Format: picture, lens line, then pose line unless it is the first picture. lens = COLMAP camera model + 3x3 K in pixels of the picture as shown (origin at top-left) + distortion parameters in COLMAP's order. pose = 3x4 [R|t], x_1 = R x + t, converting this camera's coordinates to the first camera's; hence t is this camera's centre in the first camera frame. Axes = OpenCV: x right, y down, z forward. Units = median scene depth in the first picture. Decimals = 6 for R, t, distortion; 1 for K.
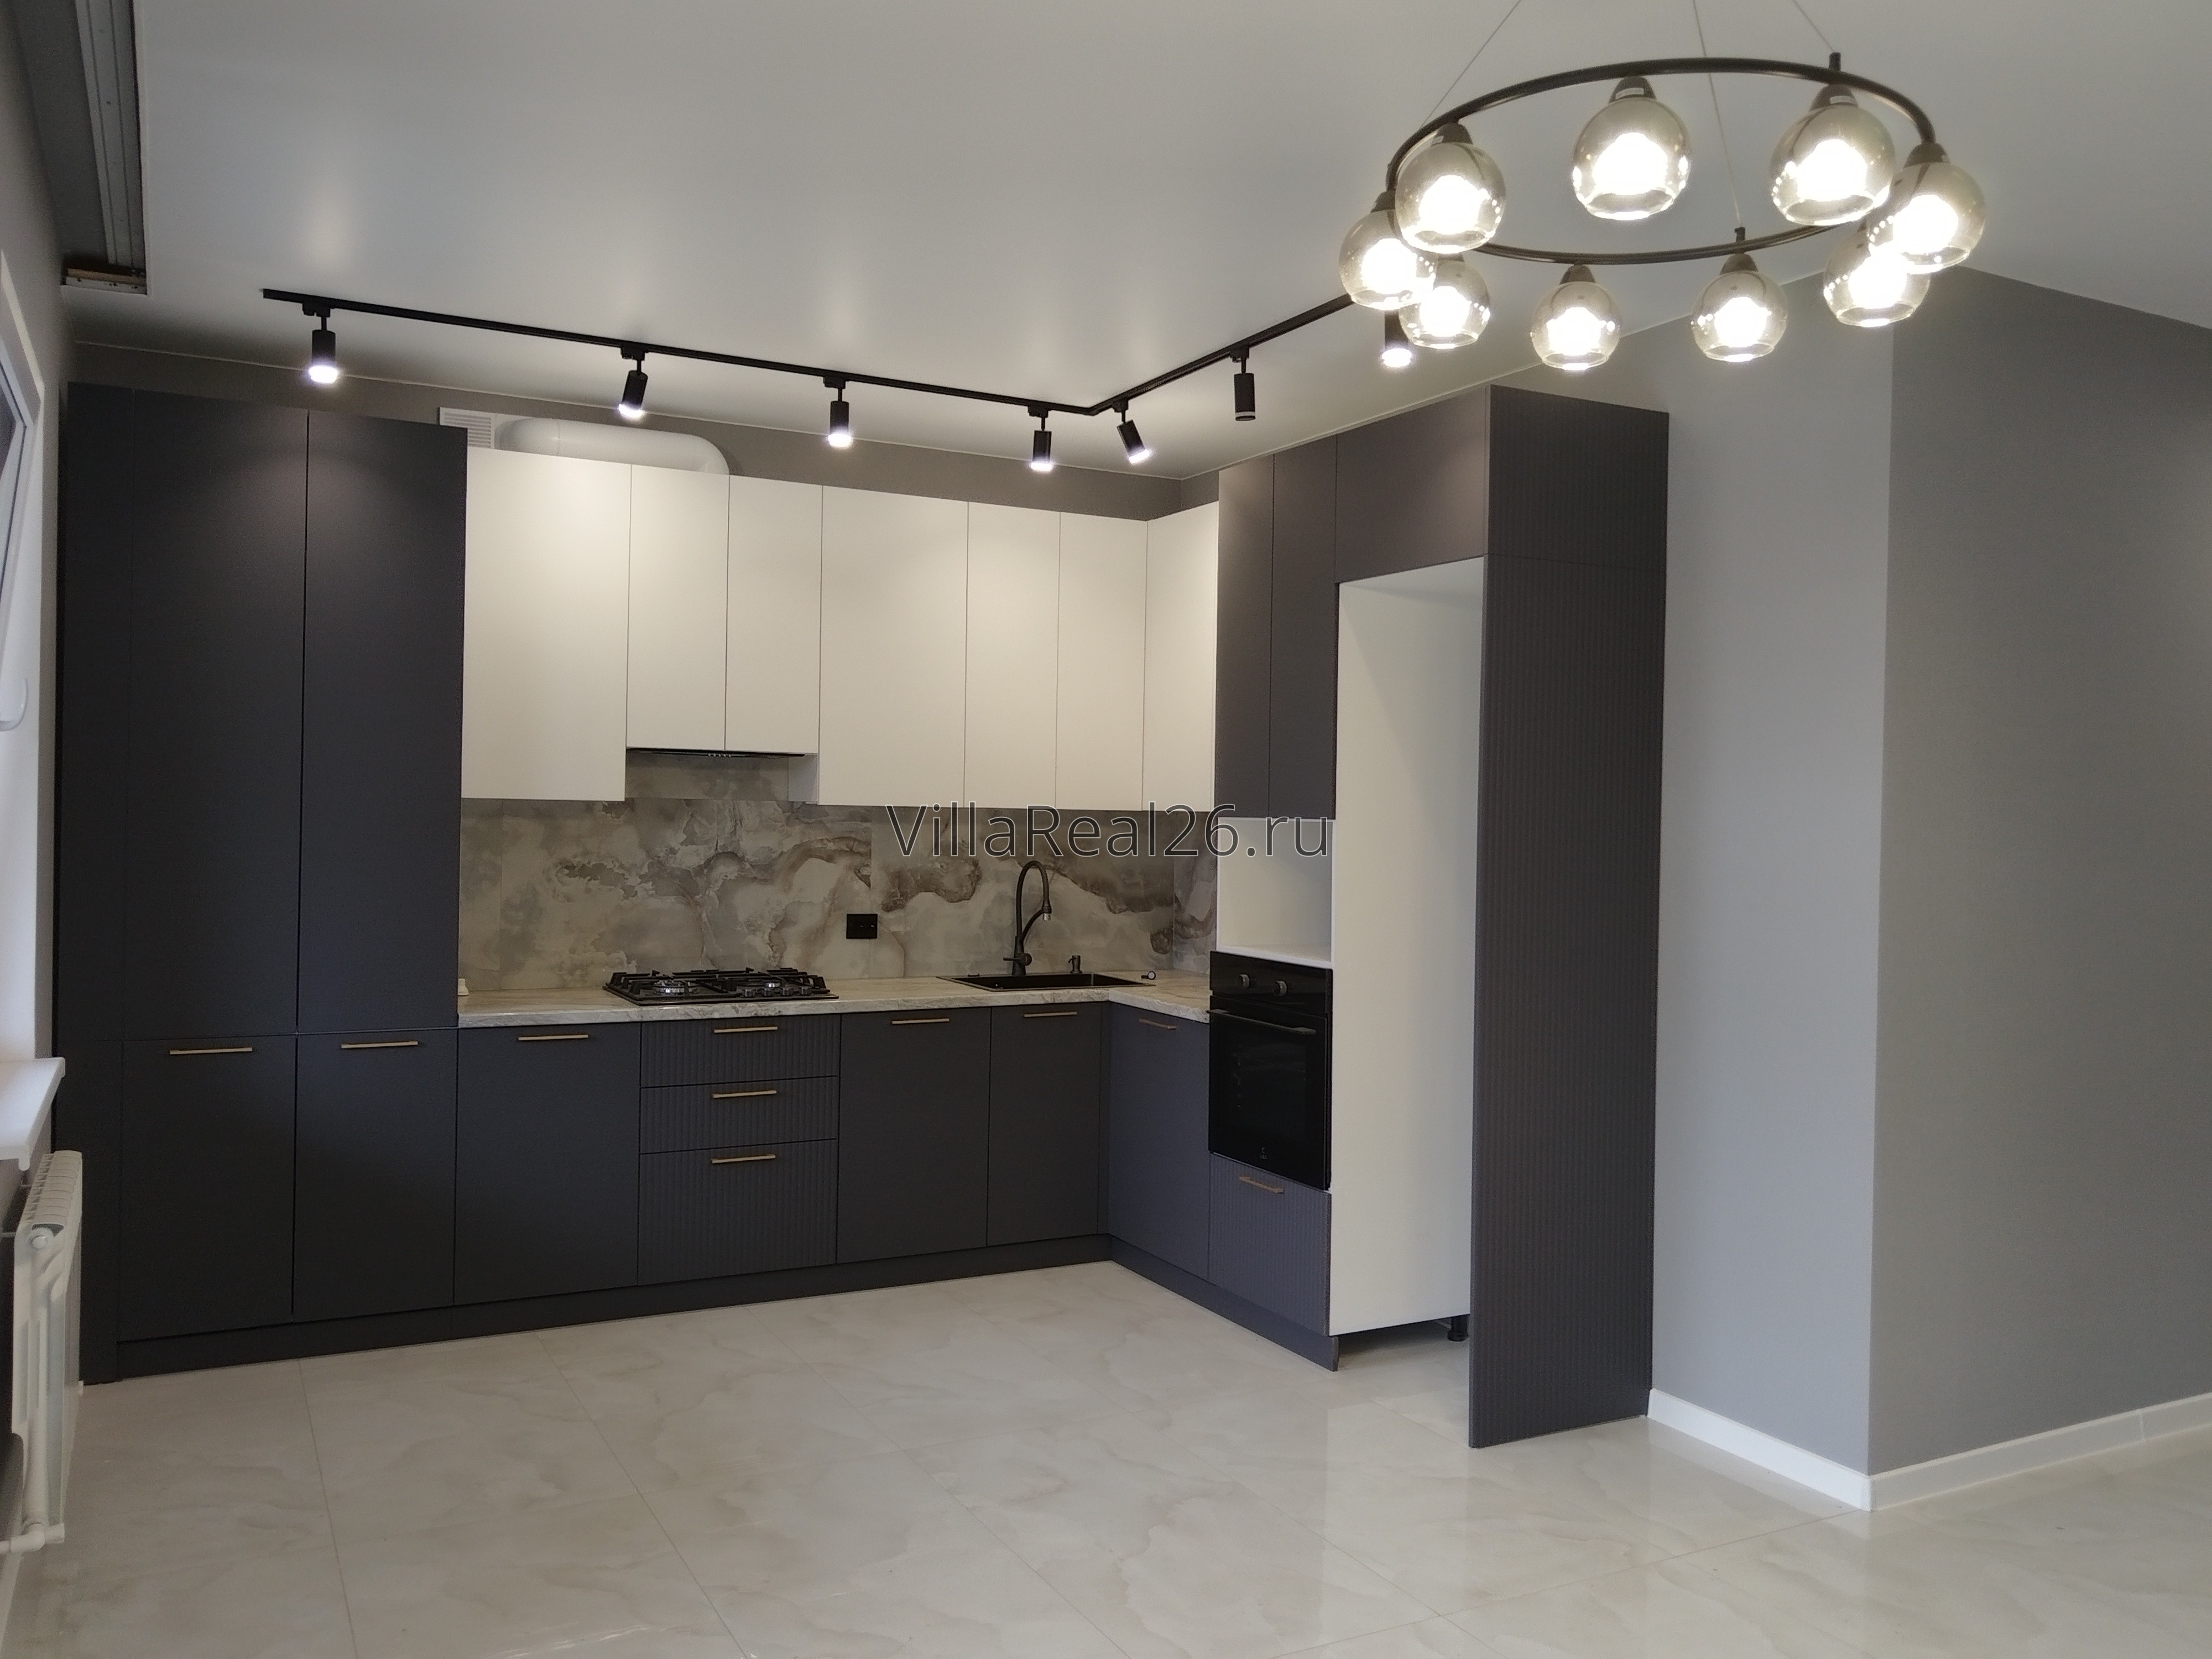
lens RADIAL K [[1746.4, 0, 1101.7], [0, 1746.4, 826.6], [0, 0, 1]] dist [-0.005924, 0.004437]
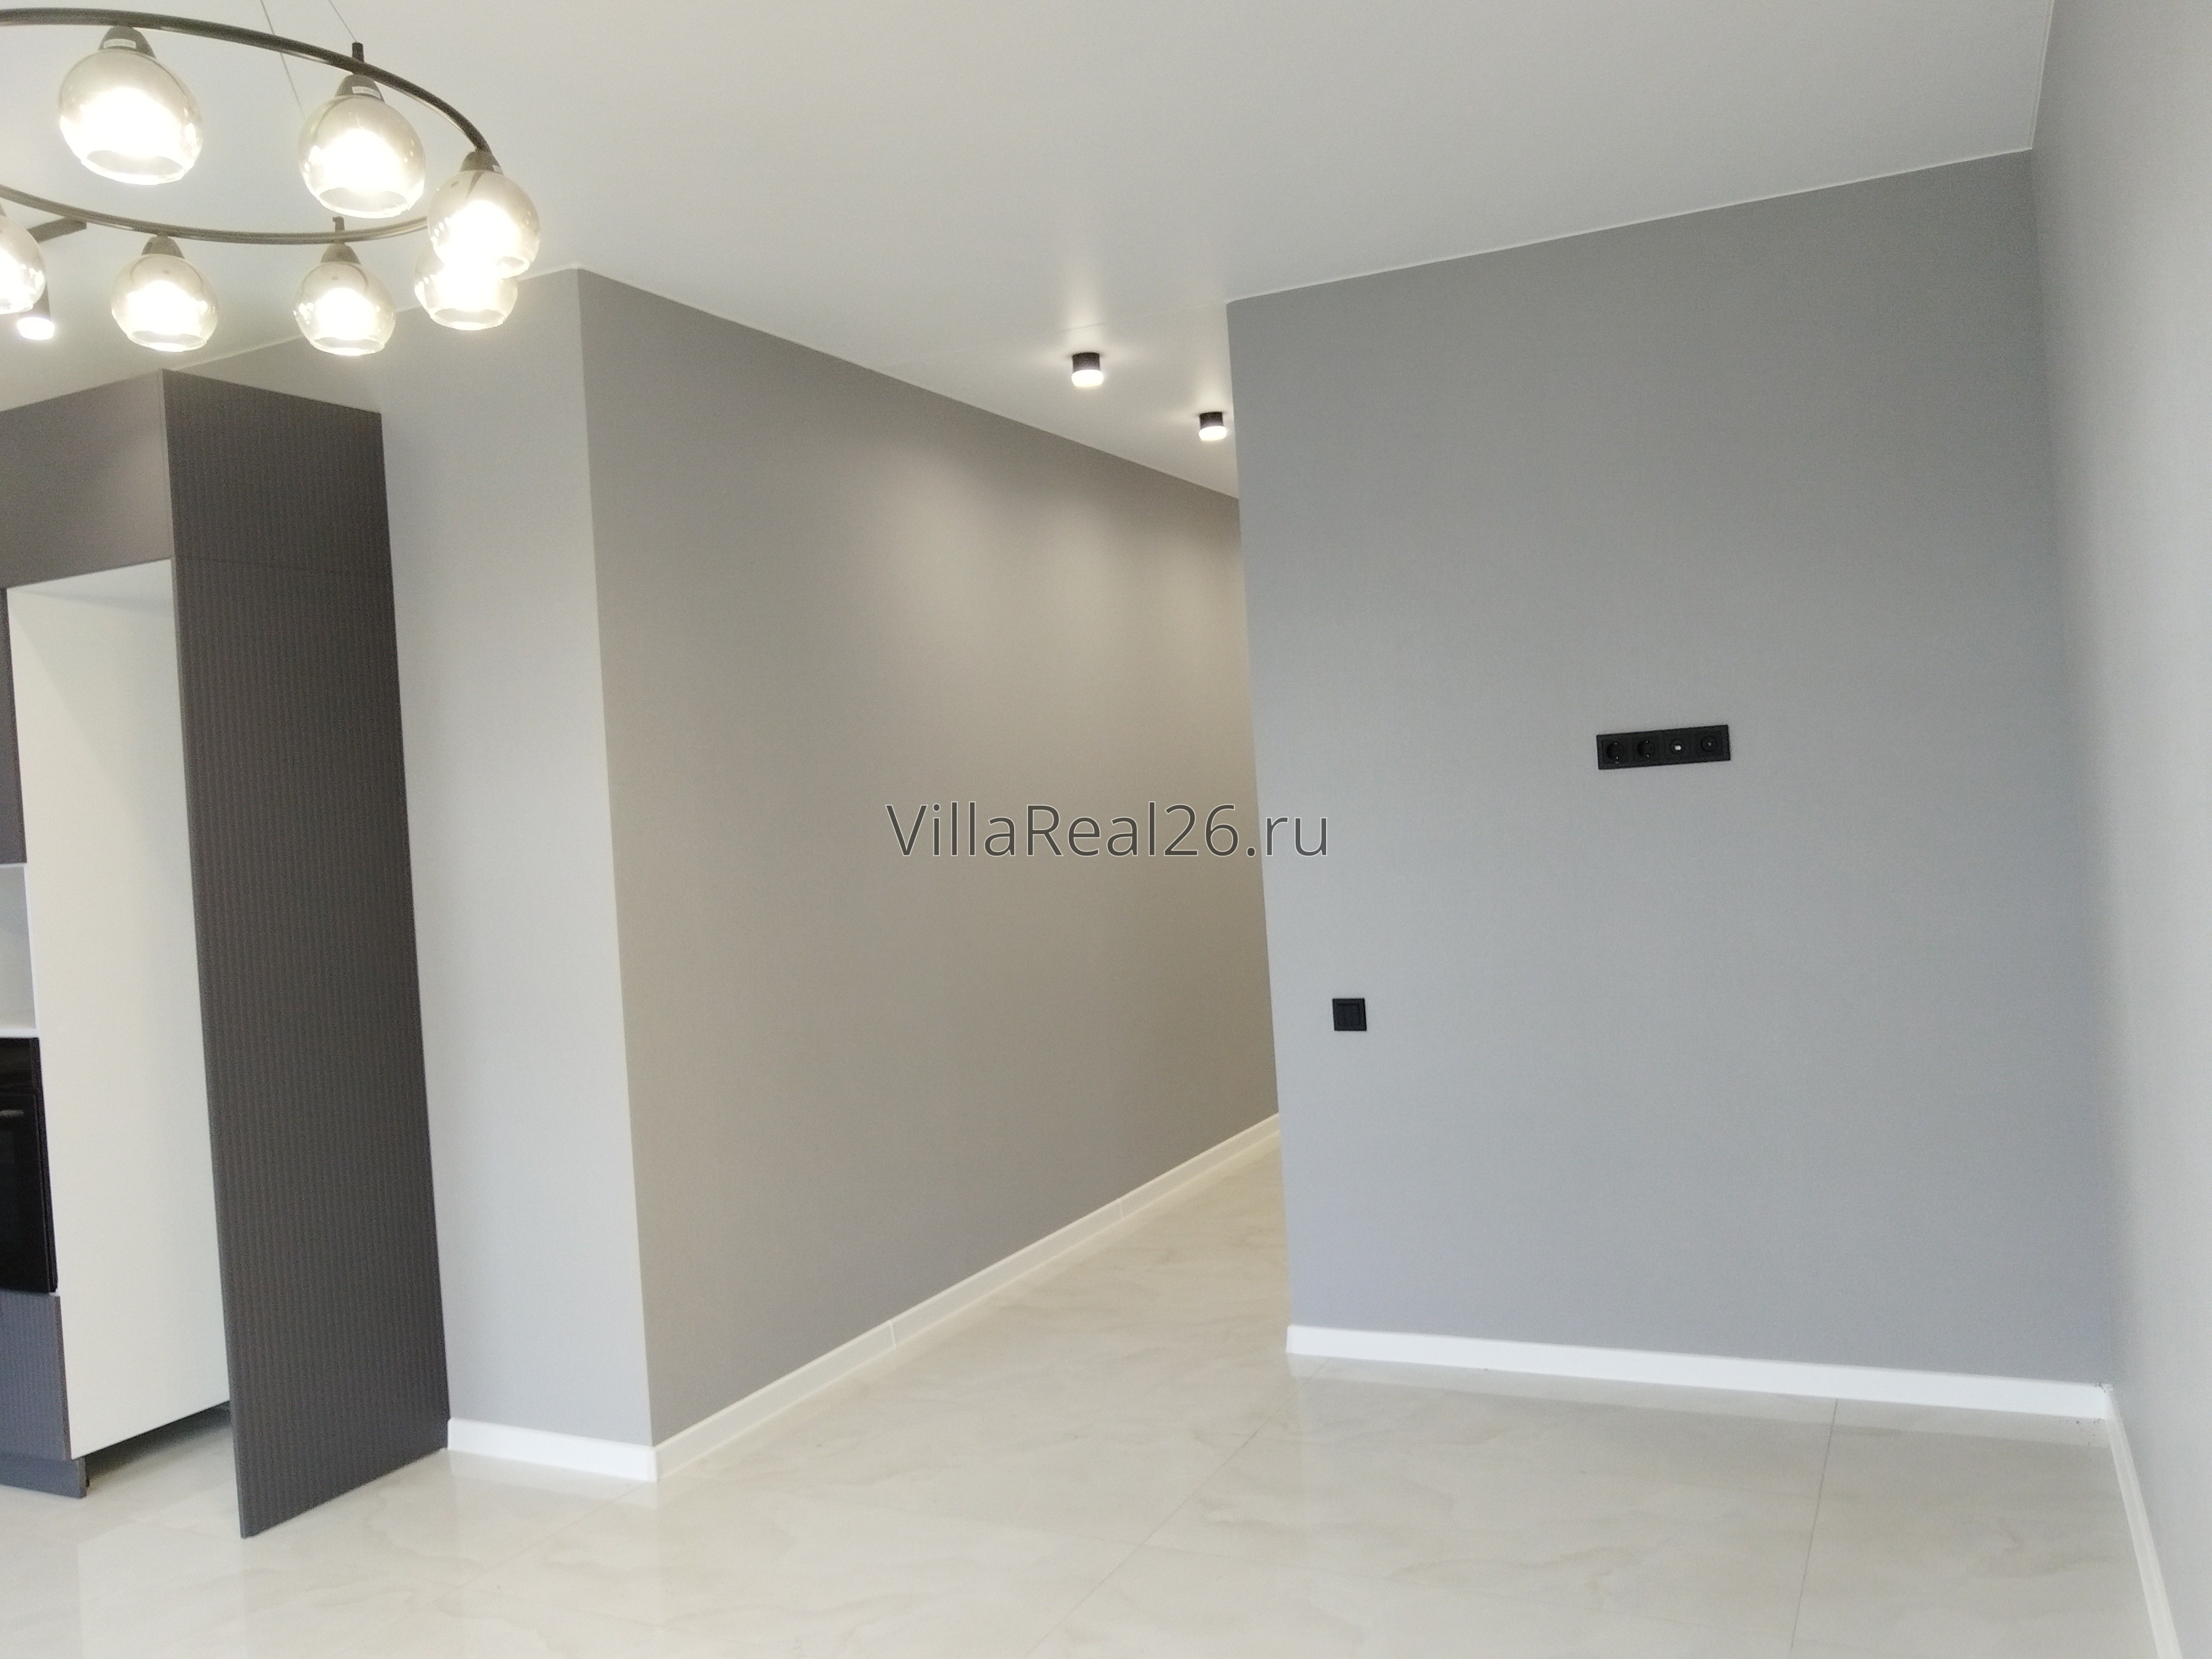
lens RADIAL K [[1746.4, 0, 1105.9], [0, 1746.4, 822.4], [0, 0, 1]] dist [-0.005924, 0.004437]
pose [[0.805760, -0.074253, 0.587569, 0.058207], [0.080221, 0.996650, 0.015939, 0.004732], [-0.586784, 0.034292, 0.809017, -0.010233]]
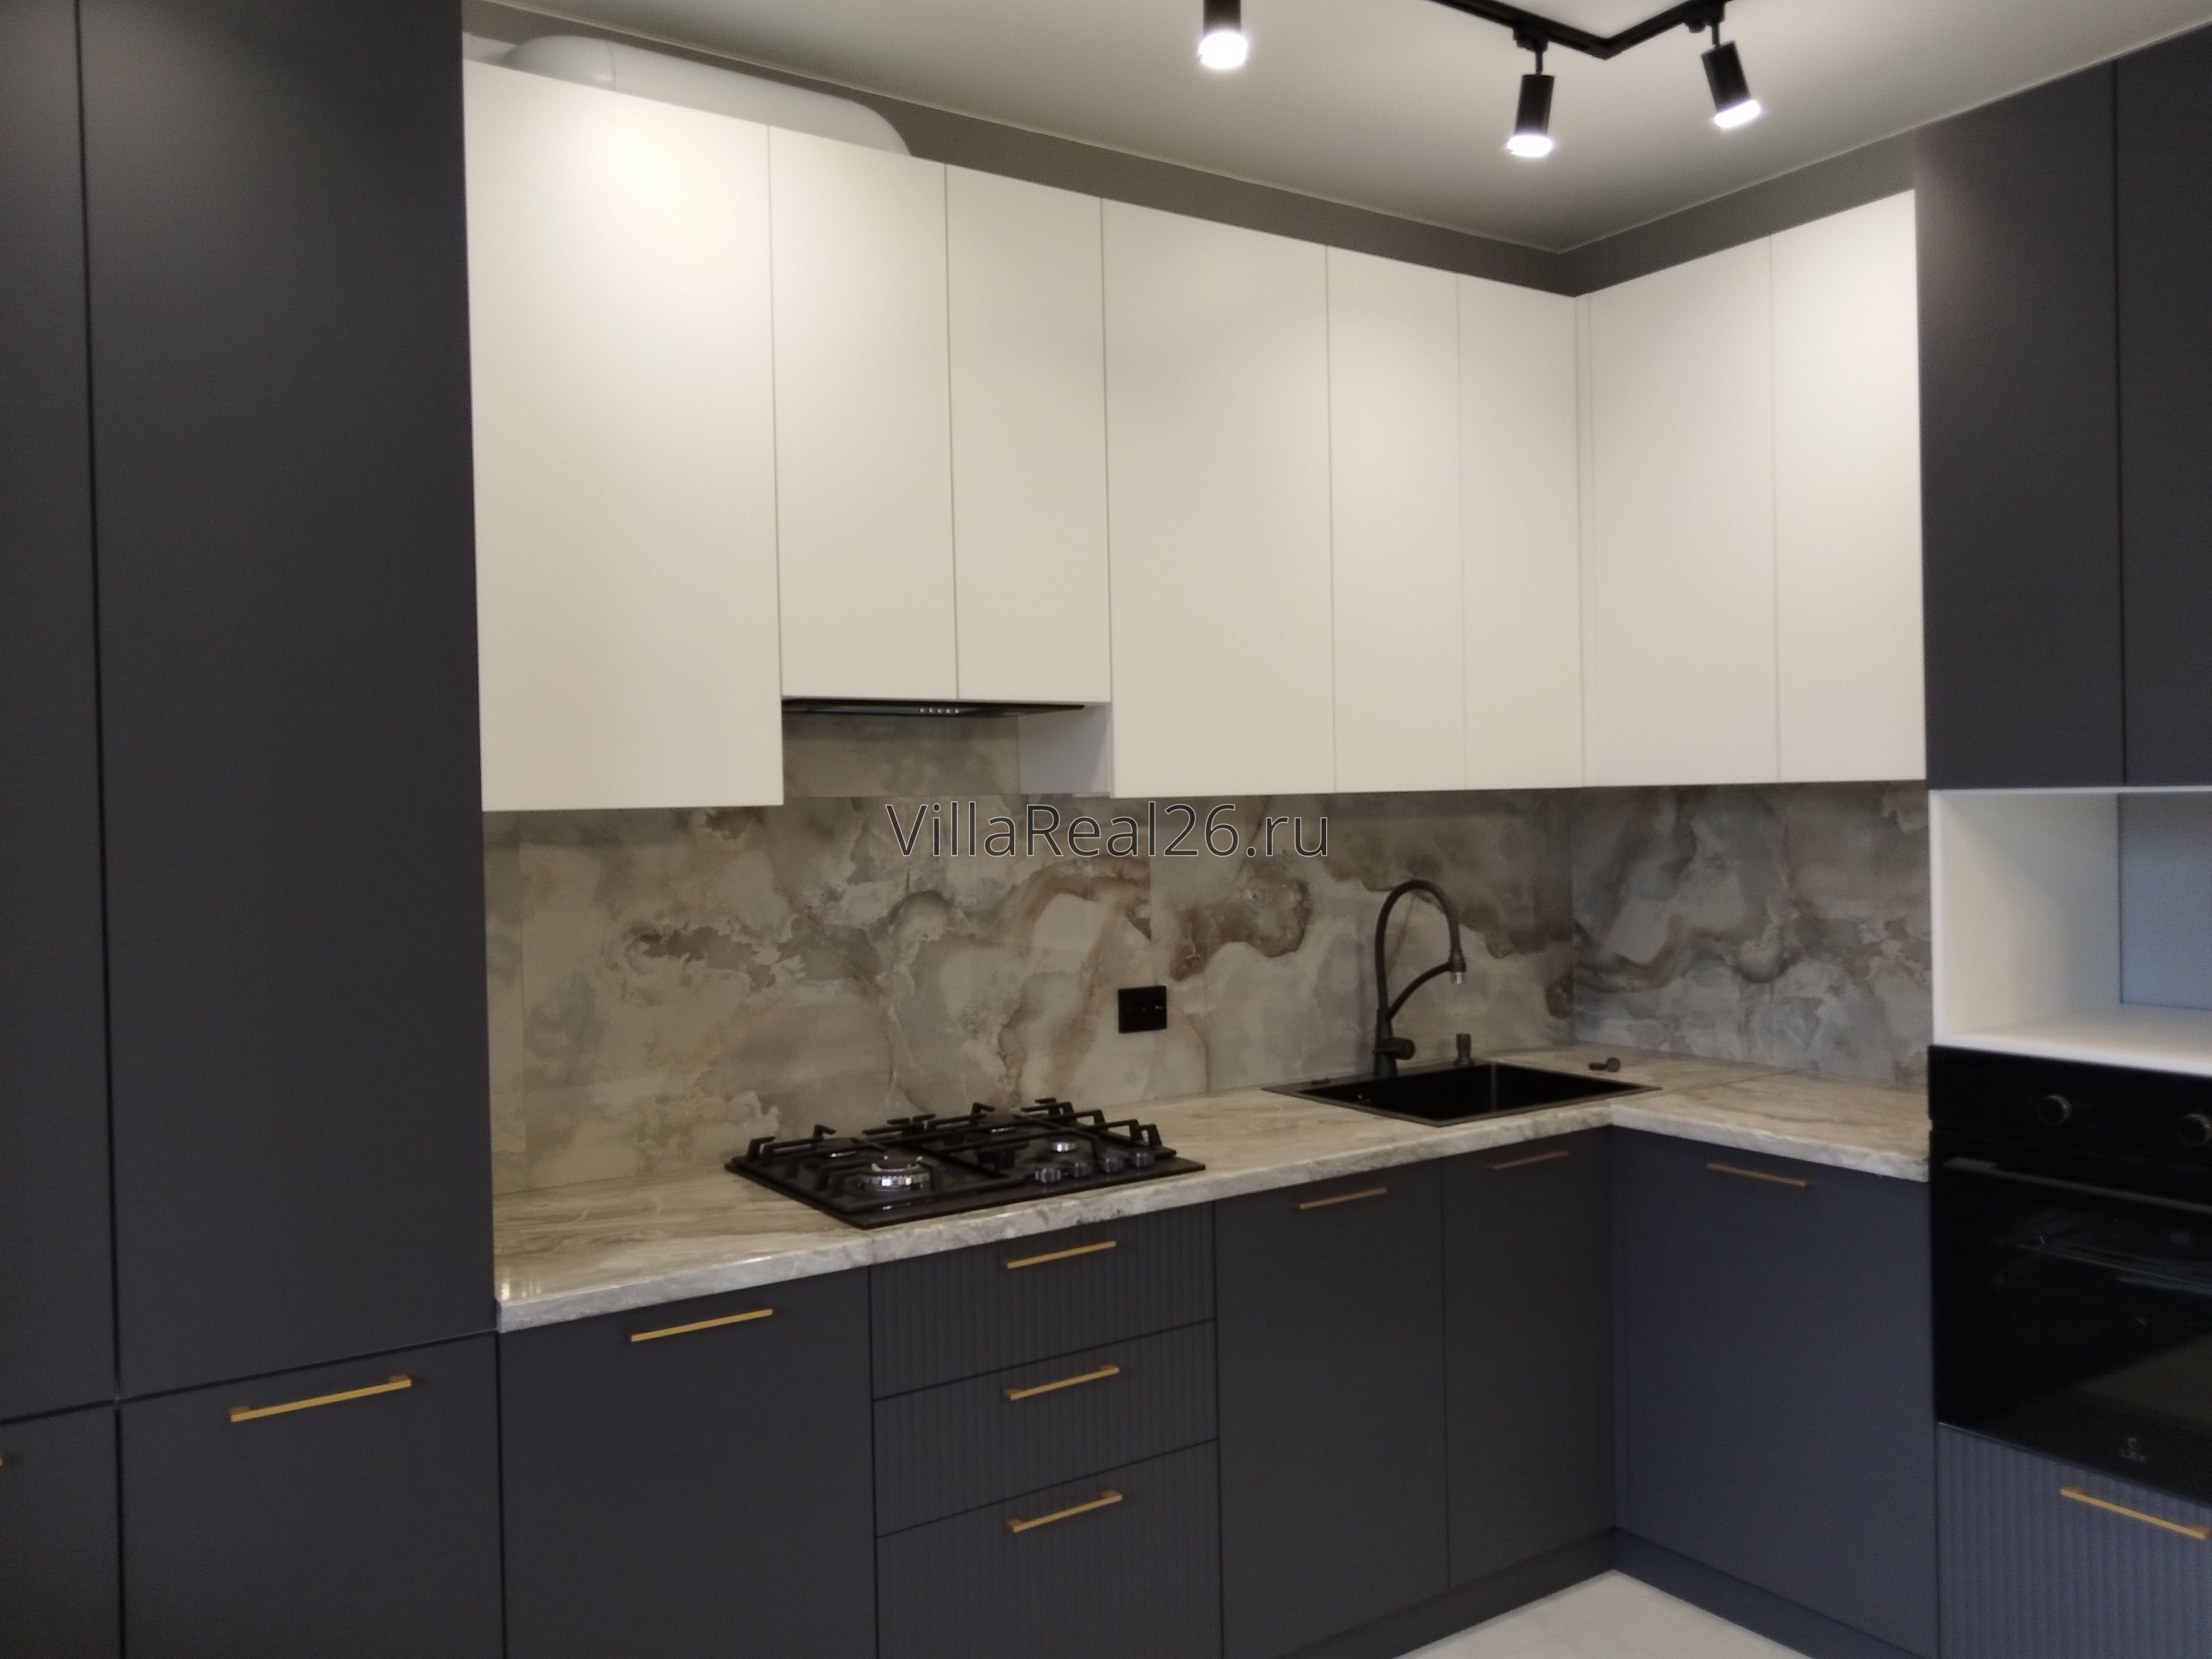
lens RADIAL K [[1746.4, 0, 1109.7], [0, 1746.4, 831.6], [0, 0, 1]] dist [-0.005924, 0.004437]
pose [[0.993887, -0.041149, 0.102449, -0.255319], [0.039910, 0.999104, 0.014109, -0.011582], [-0.102938, -0.009934, 0.994638, 0.545448]]
